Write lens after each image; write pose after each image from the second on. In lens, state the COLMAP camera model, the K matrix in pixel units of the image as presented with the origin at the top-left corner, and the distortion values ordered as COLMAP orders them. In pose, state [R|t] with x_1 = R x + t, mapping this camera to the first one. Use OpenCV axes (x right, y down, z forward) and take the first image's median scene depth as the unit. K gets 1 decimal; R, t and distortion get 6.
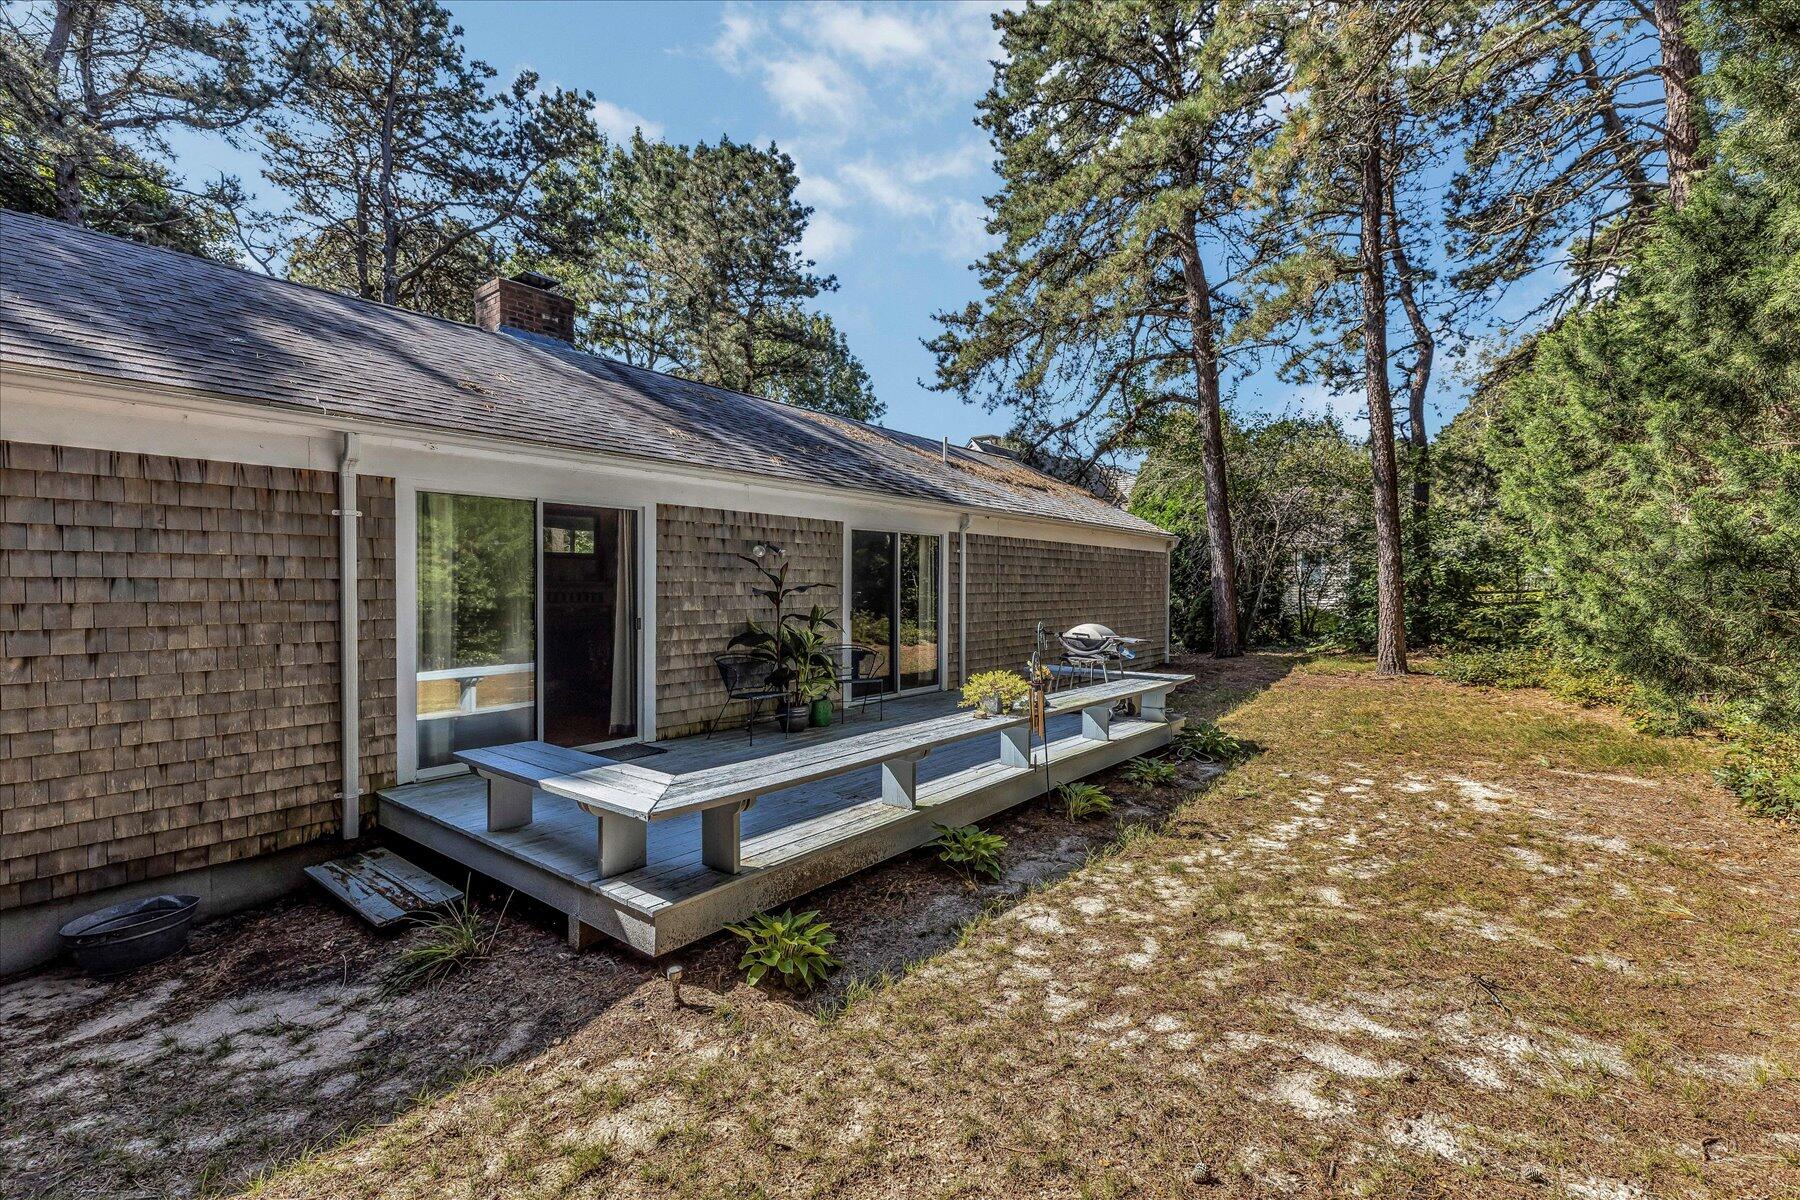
lens RADIAL K [[806.9, 0, 900.0], [0, 806.9, 600.0], [0, 0, 1]] dist [0.000577, -0.000058]
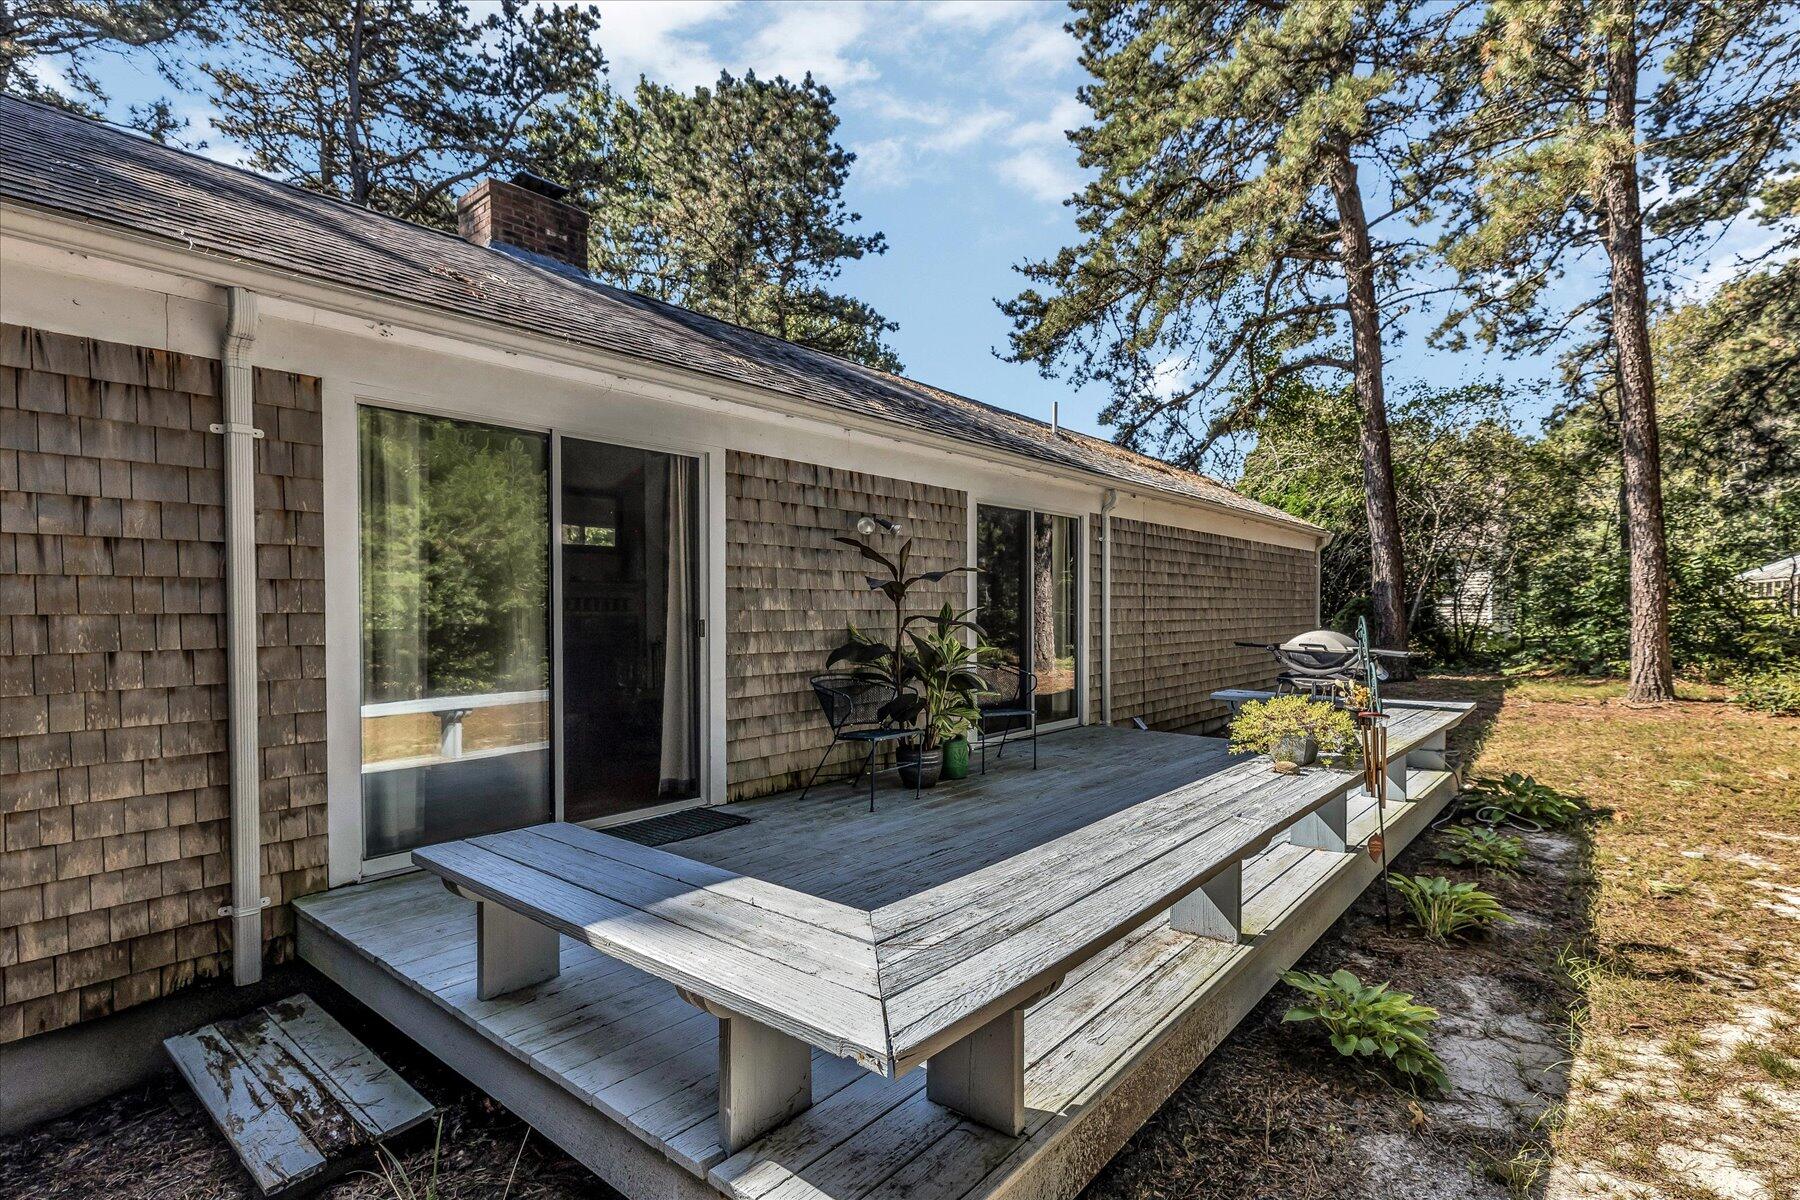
lens RADIAL K [[874.1, 0, 909.9], [0, 874.1, 630.4], [0, 0, 1]] dist [-0.000302, 0.000258]
pose [[0.999903, -0.005011, -0.012994, -0.072775], [0.005083, 0.999972, 0.005515, 0.014325], [0.012966, -0.005581, 0.999900, 0.143410]]
